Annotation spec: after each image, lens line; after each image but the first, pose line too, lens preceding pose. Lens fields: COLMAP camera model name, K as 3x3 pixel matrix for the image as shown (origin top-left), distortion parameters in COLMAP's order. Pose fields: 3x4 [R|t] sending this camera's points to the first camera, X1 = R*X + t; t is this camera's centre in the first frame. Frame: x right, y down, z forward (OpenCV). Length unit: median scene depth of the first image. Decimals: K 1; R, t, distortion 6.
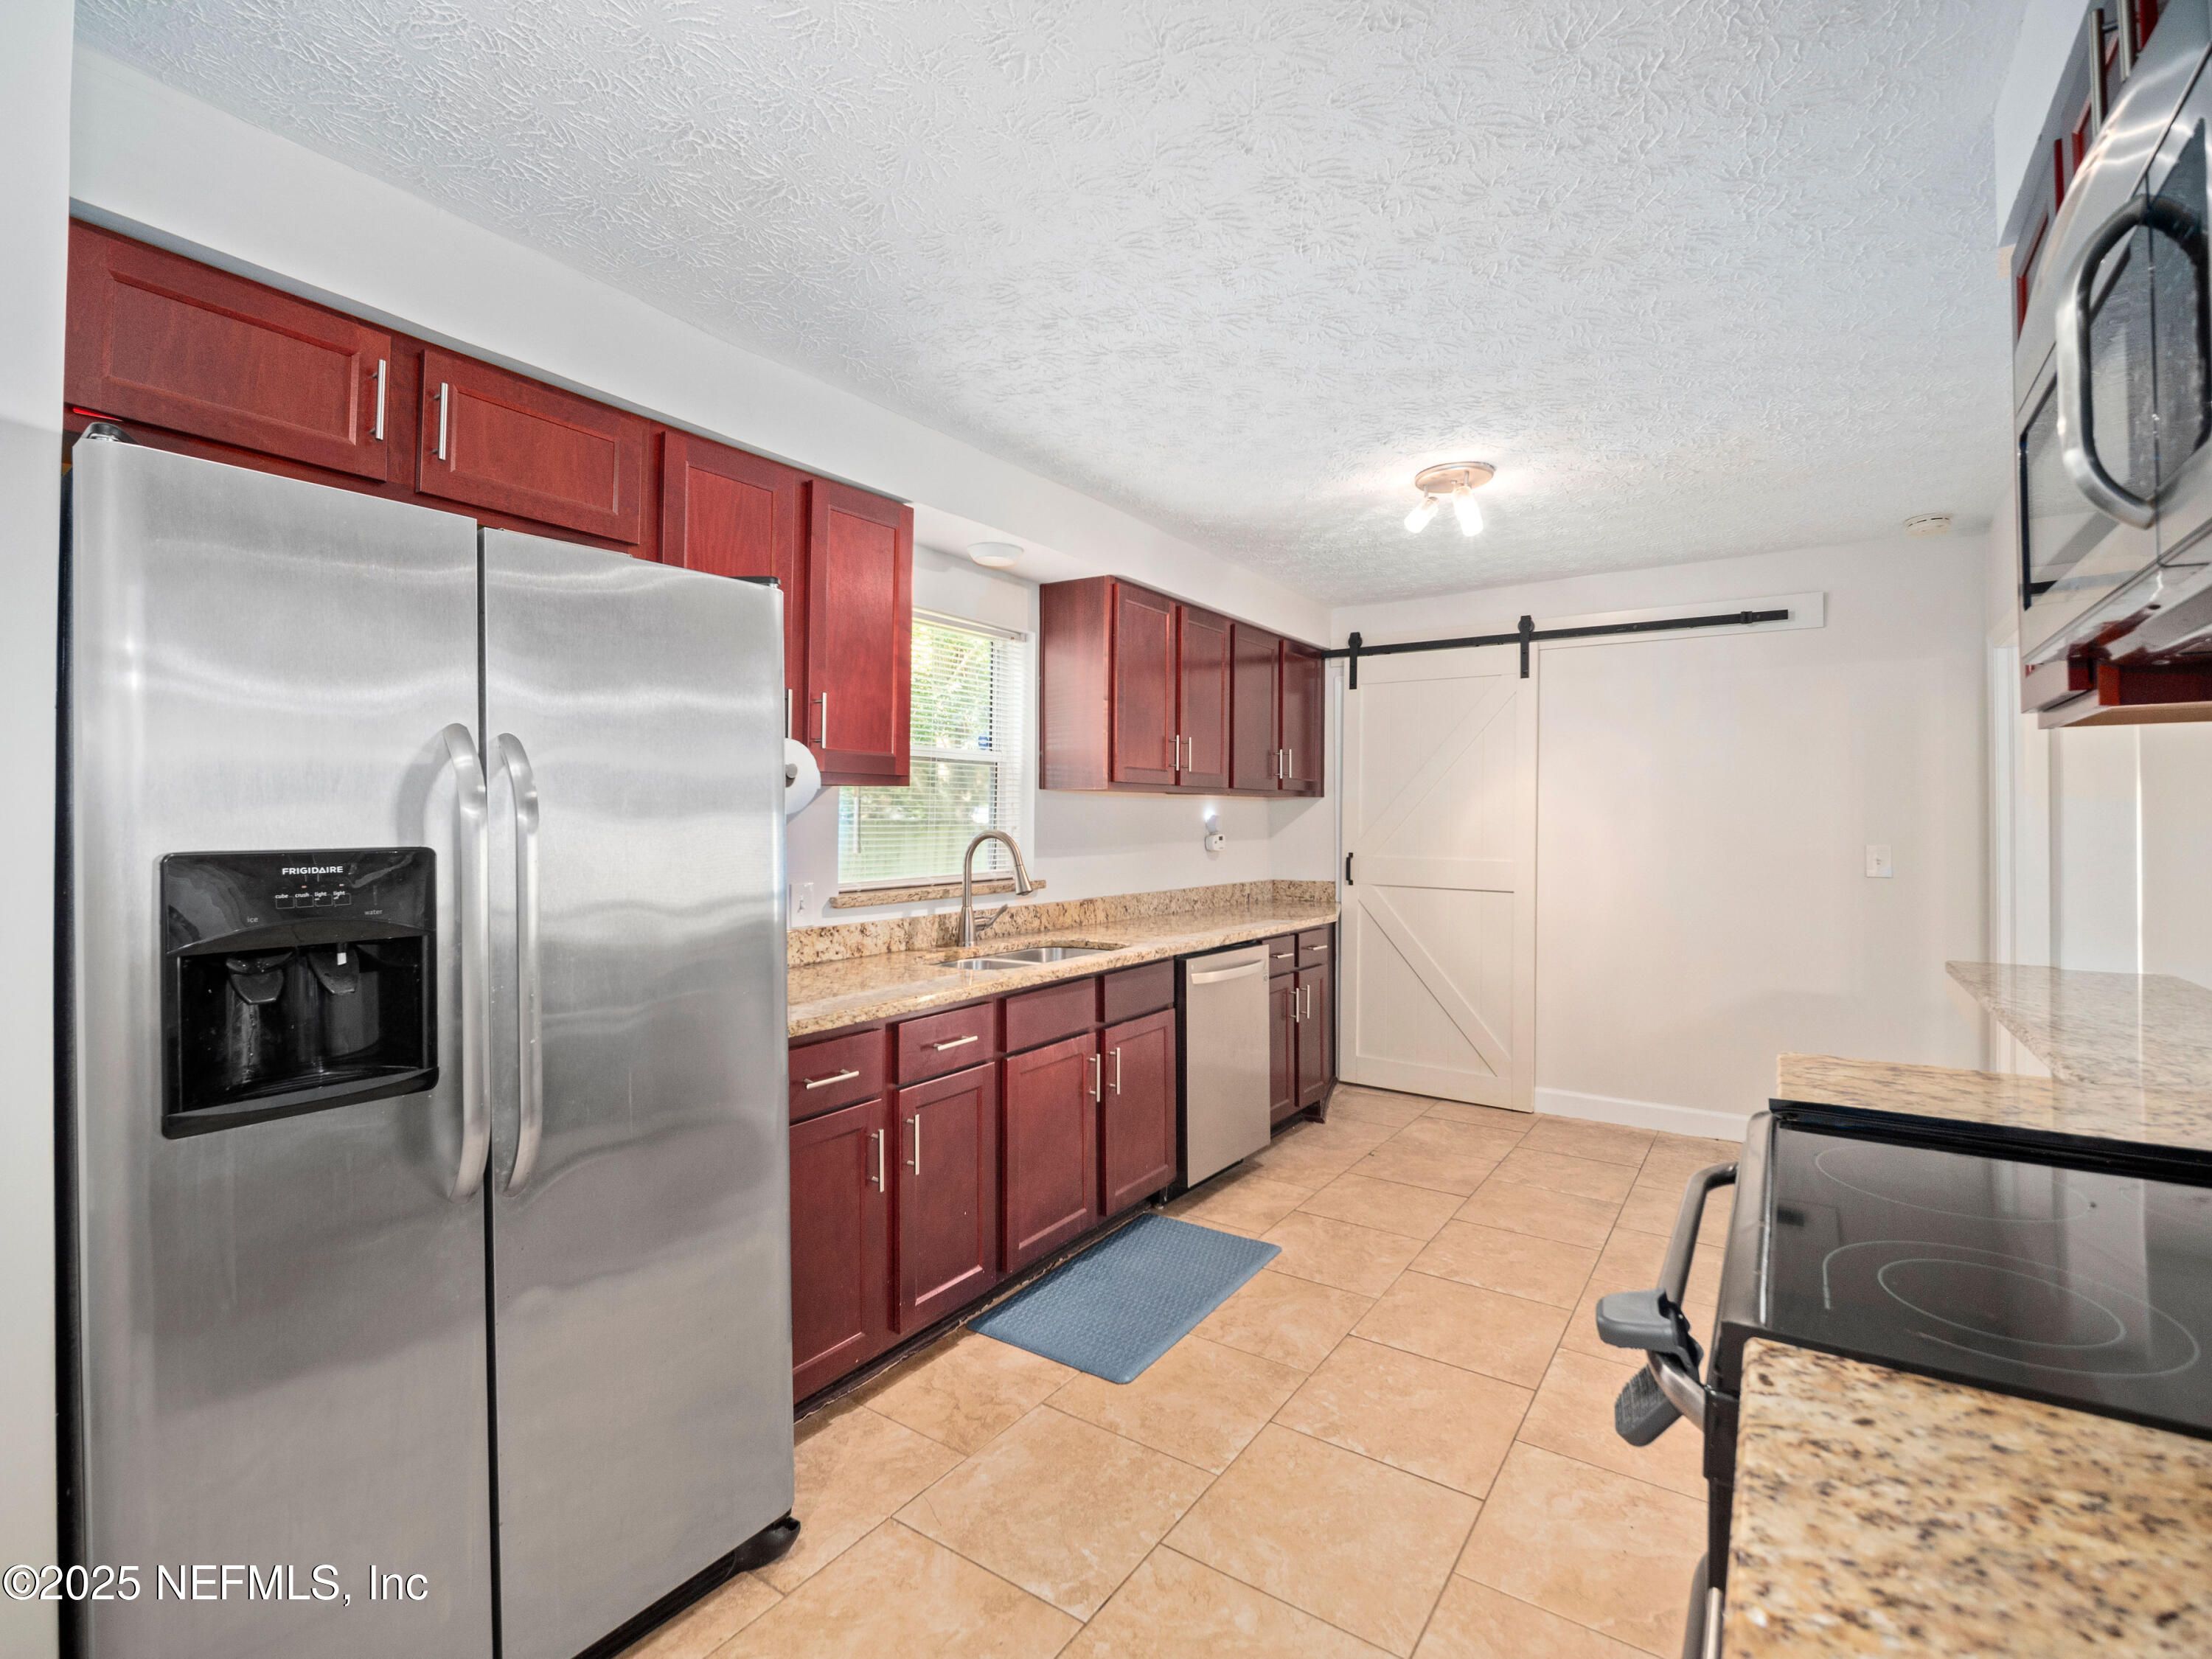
lens RADIAL K [[1009.0, 0, 1102.5], [0, 1009.0, 820.9], [0, 0, 1]] dist [0.003597, -0.008374]
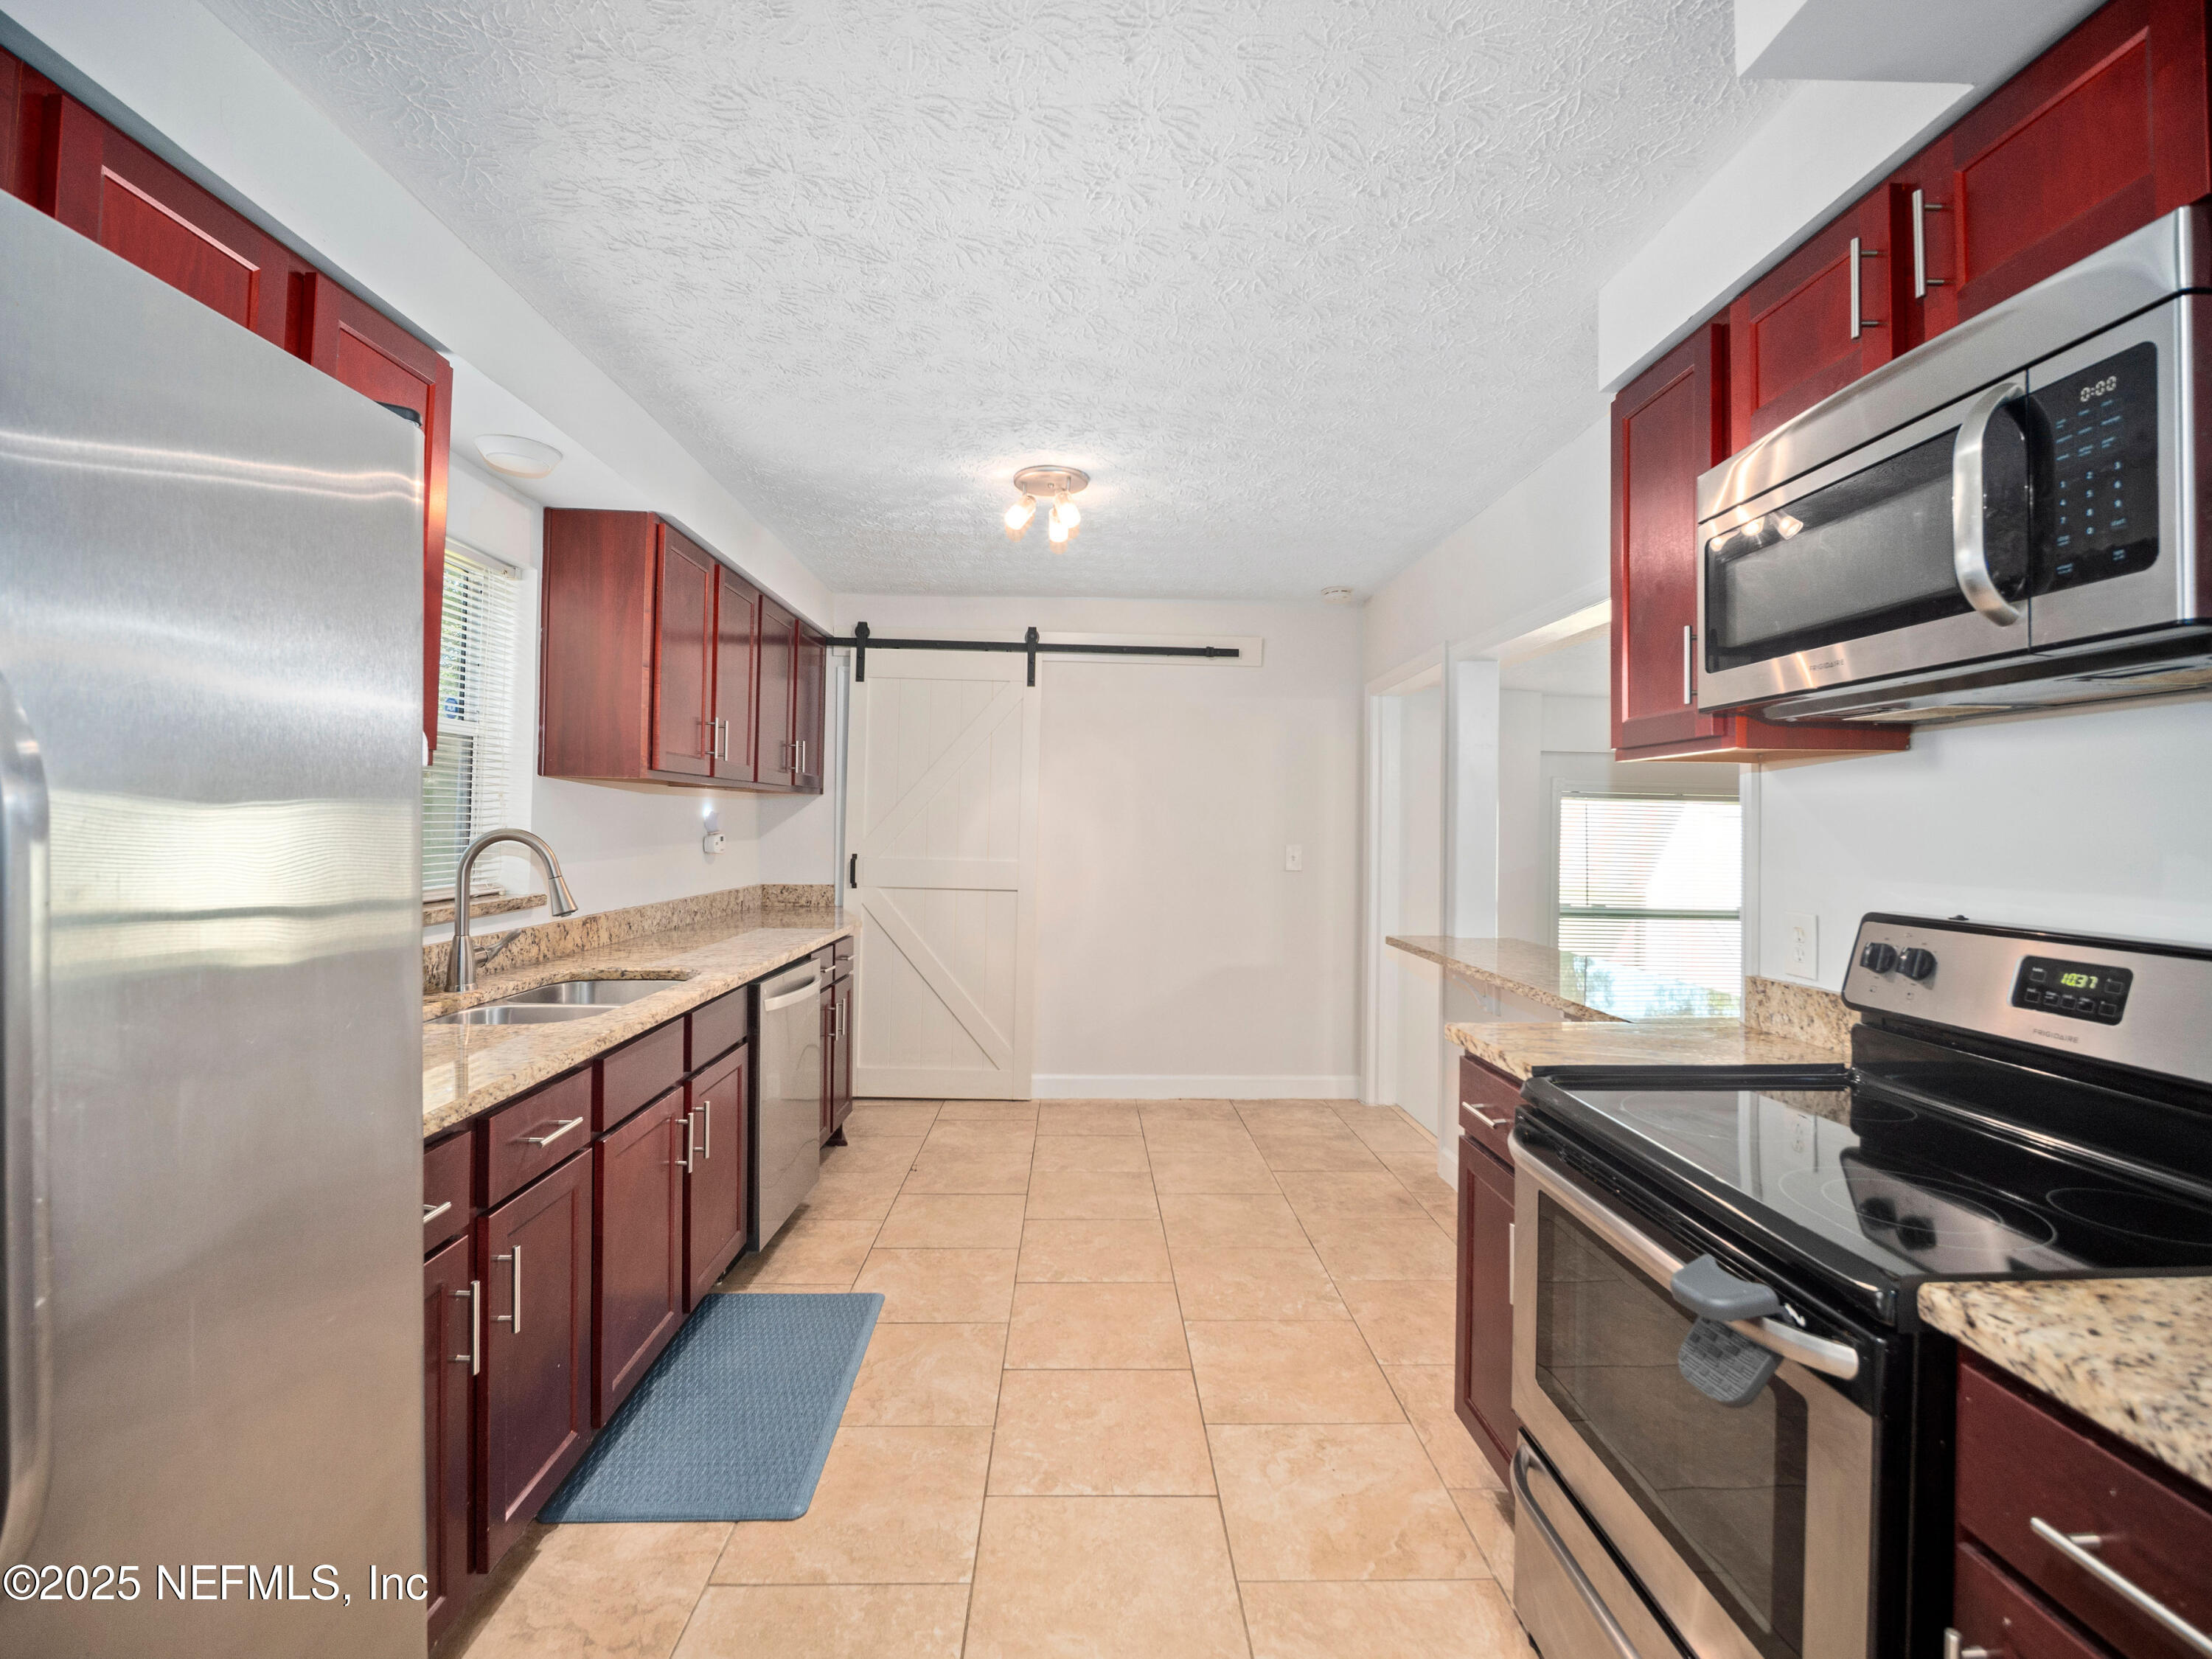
lens RADIAL K [[1009.0, 0, 1102.5], [0, 1009.0, 820.9], [0, 0, 1]] dist [0.003597, -0.008374]
pose [[0.808396, 0.010717, 0.588542, -0.185188], [-0.011794, 0.999928, -0.002008, -0.000513], [-0.588521, -0.005318, 0.808464, 0.146113]]
